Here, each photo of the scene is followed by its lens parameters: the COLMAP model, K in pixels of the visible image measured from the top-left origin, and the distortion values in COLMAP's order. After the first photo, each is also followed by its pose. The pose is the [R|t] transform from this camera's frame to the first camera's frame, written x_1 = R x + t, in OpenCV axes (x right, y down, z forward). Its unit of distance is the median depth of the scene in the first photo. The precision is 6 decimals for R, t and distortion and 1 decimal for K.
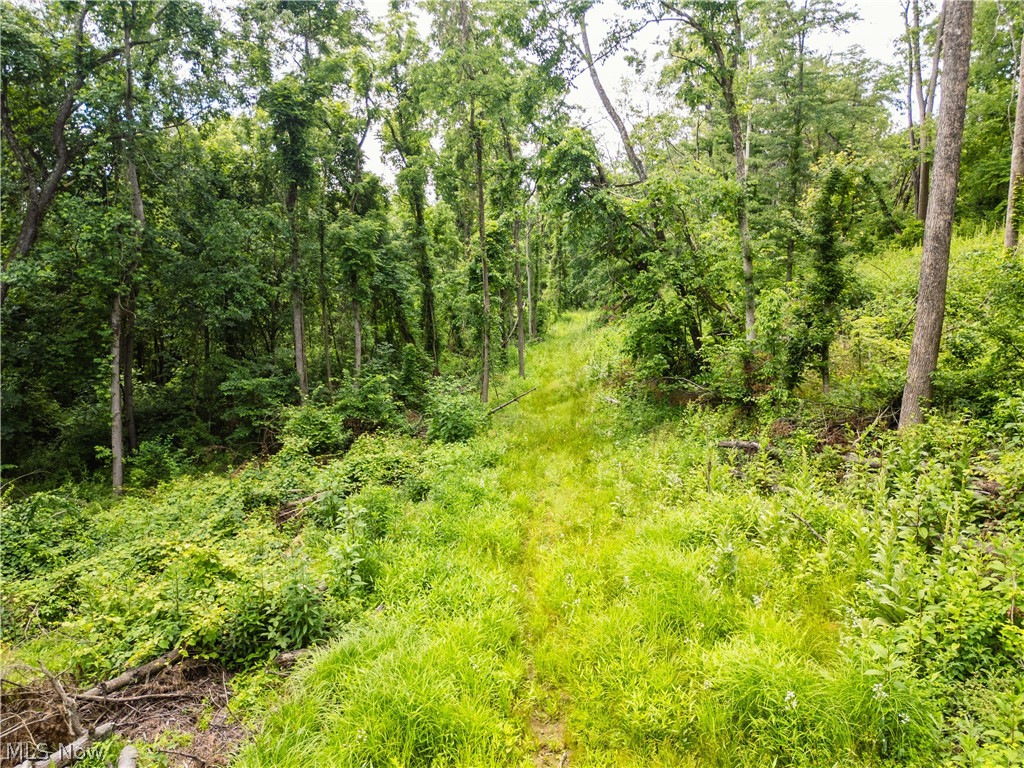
lens RADIAL K [[719.9, 0, 508.8], [0, 719.9, 383.7], [0, 0, 1]] dist [0.007613, -0.001920]
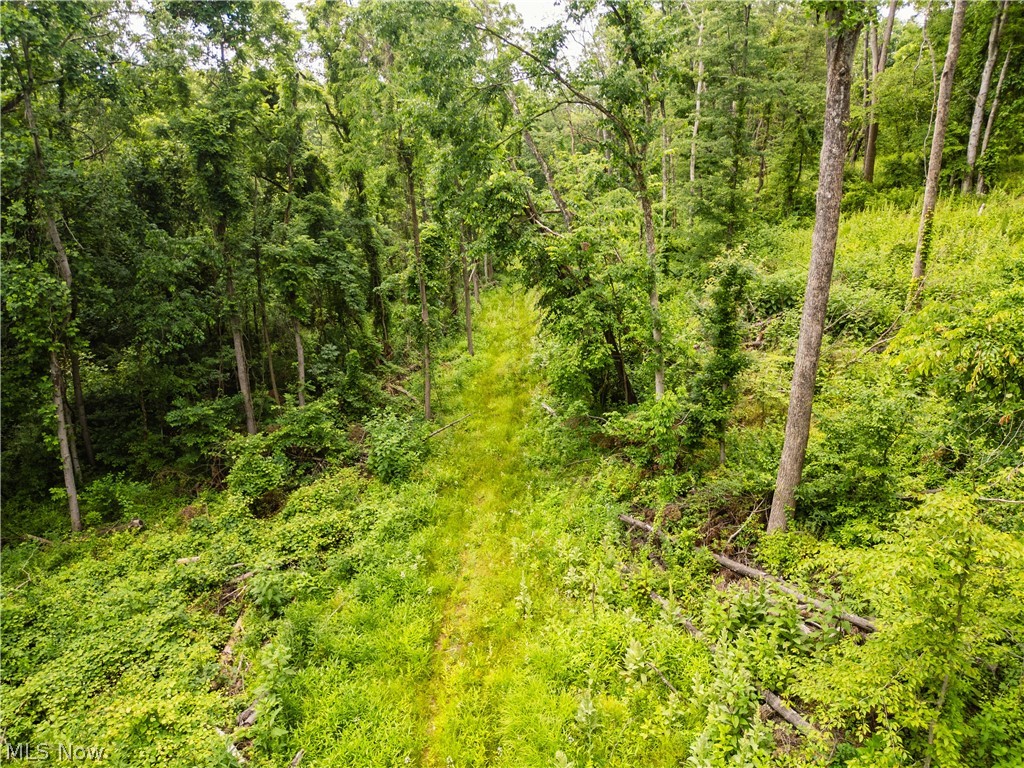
lens RADIAL K [[719.9, 0, 515.0], [0, 719.9, 383.5], [0, 0, 1]] dist [0.007613, -0.001920]
pose [[0.999114, -0.021046, 0.036453, 0.070258], [0.014333, 0.984378, 0.175486, -0.236951], [-0.039577, -0.174808, 0.983807, -0.037122]]
